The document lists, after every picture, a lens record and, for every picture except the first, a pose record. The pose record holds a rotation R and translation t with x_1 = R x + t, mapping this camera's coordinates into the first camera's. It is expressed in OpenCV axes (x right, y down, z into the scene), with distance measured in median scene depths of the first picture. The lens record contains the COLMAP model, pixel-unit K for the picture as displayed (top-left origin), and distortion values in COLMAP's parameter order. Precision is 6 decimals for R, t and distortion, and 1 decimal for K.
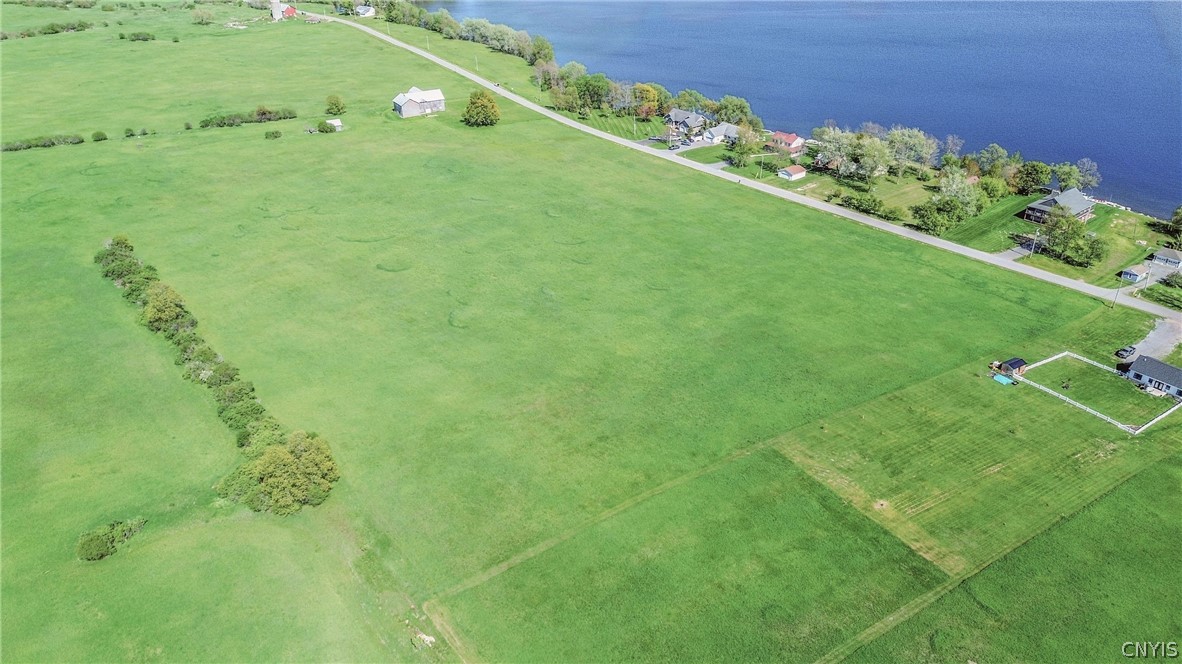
lens RADIAL K [[808.9, 0, 596.8], [0, 808.9, 336.7], [0, 0, 1]] dist [0.032908, -0.016452]
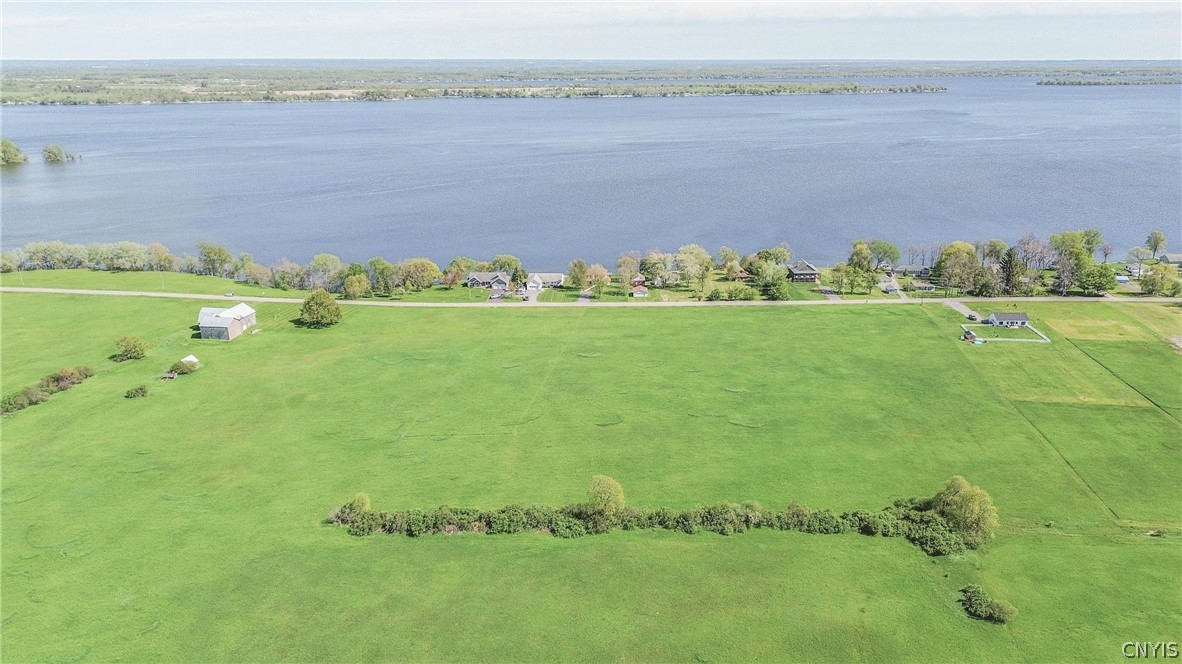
lens RADIAL K [[808.9, 0, 593.1], [0, 808.9, 333.2], [0, 0, 1]] dist [0.032908, -0.016452]
pose [[0.643464, -0.232680, 0.729256, -0.915637], [0.381515, 0.923408, -0.042005, -0.144862], [-0.663626, 0.305251, 0.682951, 0.252859]]
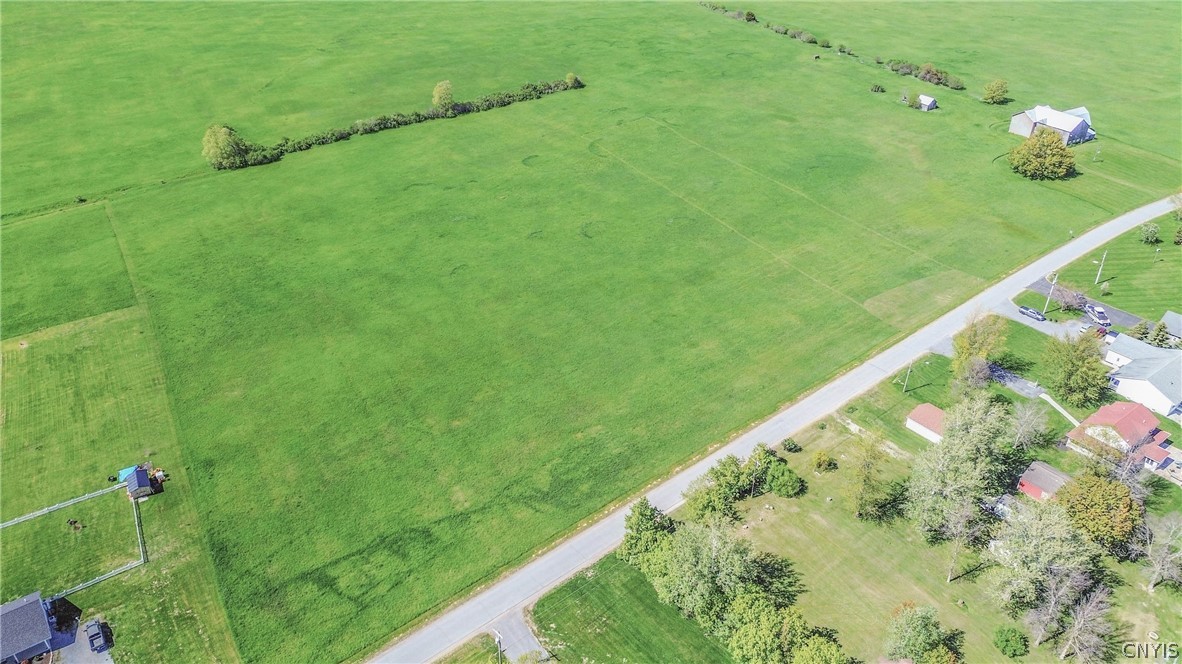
lens RADIAL K [[808.9, 0, 598.4], [0, 808.9, 329.8], [0, 0, 1]] dist [0.032908, -0.016452]
pose [[-0.004135, 0.551810, -0.833959, 0.780901], [-0.489857, 0.725935, 0.482762, -0.476586], [0.871793, 0.410517, 0.267306, 0.807224]]
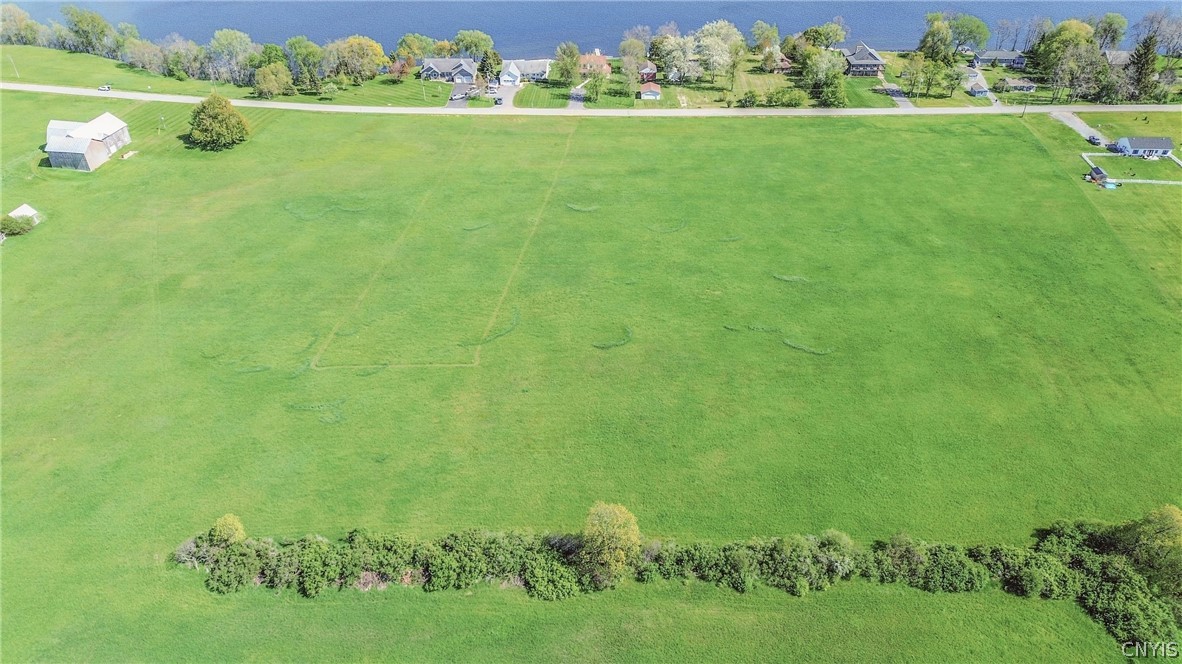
lens RADIAL K [[808.9, 0, 592.7], [0, 808.9, 333.3], [0, 0, 1]] dist [0.032908, -0.016452]
pose [[0.638647, -0.438232, 0.632520, -0.662363], [0.372769, 0.895294, 0.243911, -0.252838], [-0.673181, 0.080011, 0.735136, 0.443849]]
